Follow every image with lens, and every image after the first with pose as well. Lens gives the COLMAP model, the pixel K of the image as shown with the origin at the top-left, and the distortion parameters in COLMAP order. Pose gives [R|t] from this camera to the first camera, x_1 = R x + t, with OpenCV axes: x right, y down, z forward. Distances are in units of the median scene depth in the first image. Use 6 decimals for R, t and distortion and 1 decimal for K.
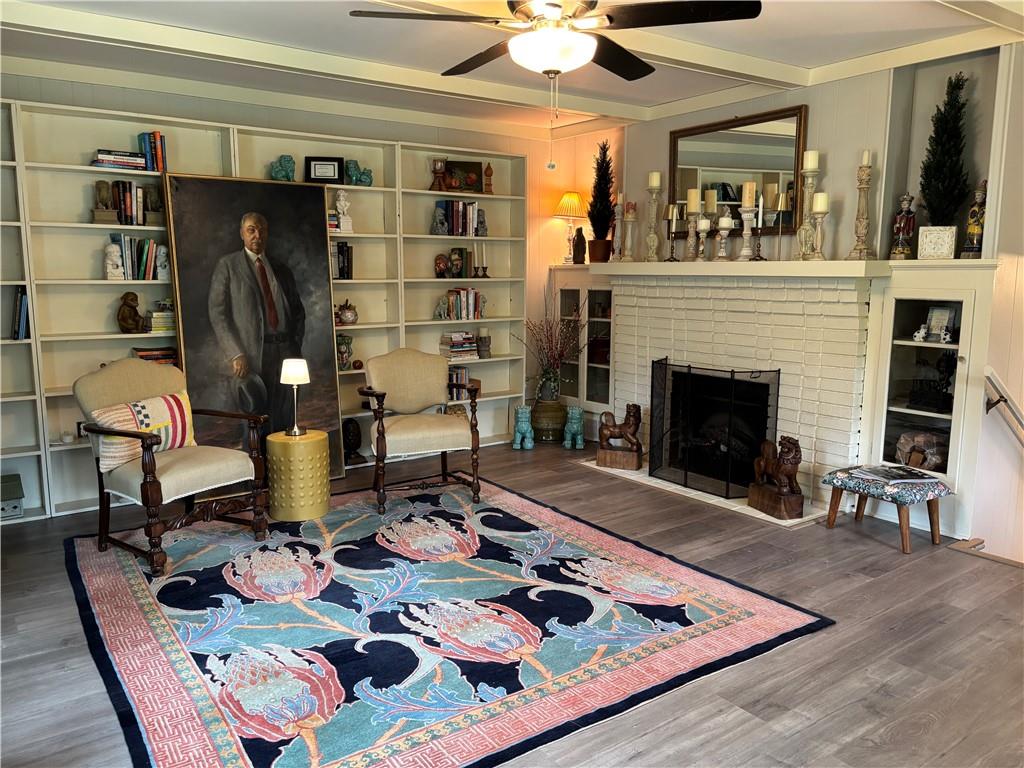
lens RADIAL K [[765.6, 0, 512.0], [0, 765.6, 384.0], [0, 0, 1]] dist [0.113671, -0.186111]
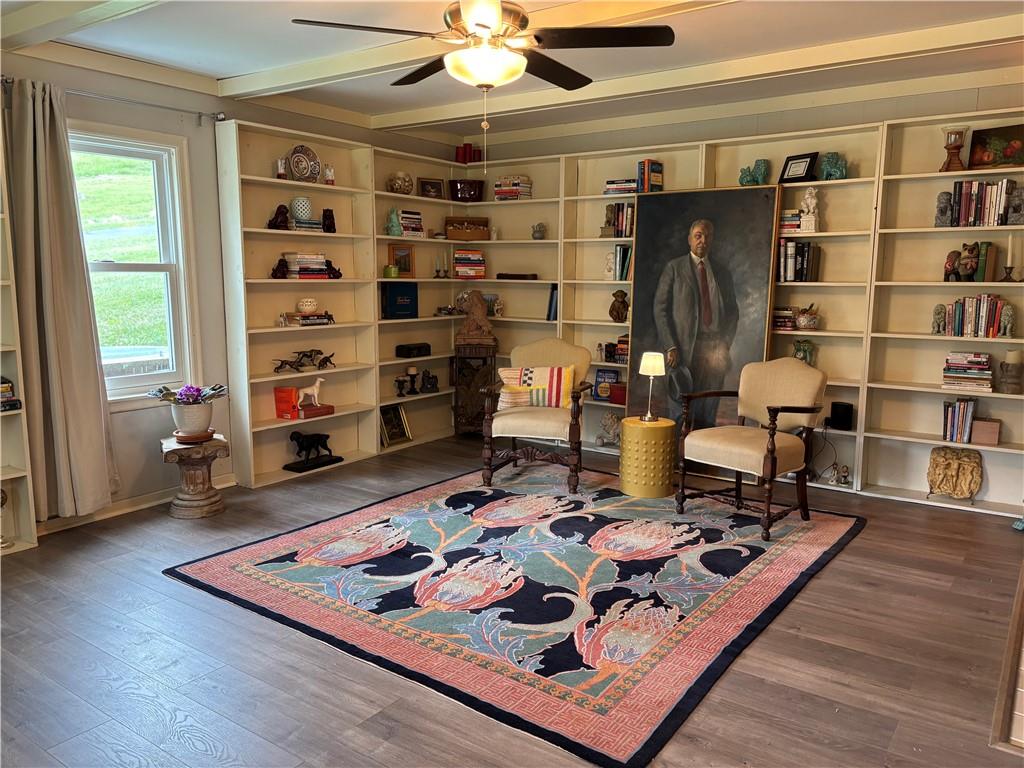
lens RADIAL K [[765.6, 0, 512.0], [0, 765.6, 384.0], [0, 0, 1]] dist [0.113671, -0.186111]
pose [[0.322314, 0.139279, -0.936331, 0.742316], [-0.140683, 0.985181, 0.098118, -0.072408], [0.936121, 0.100101, 0.337131, 0.472910]]
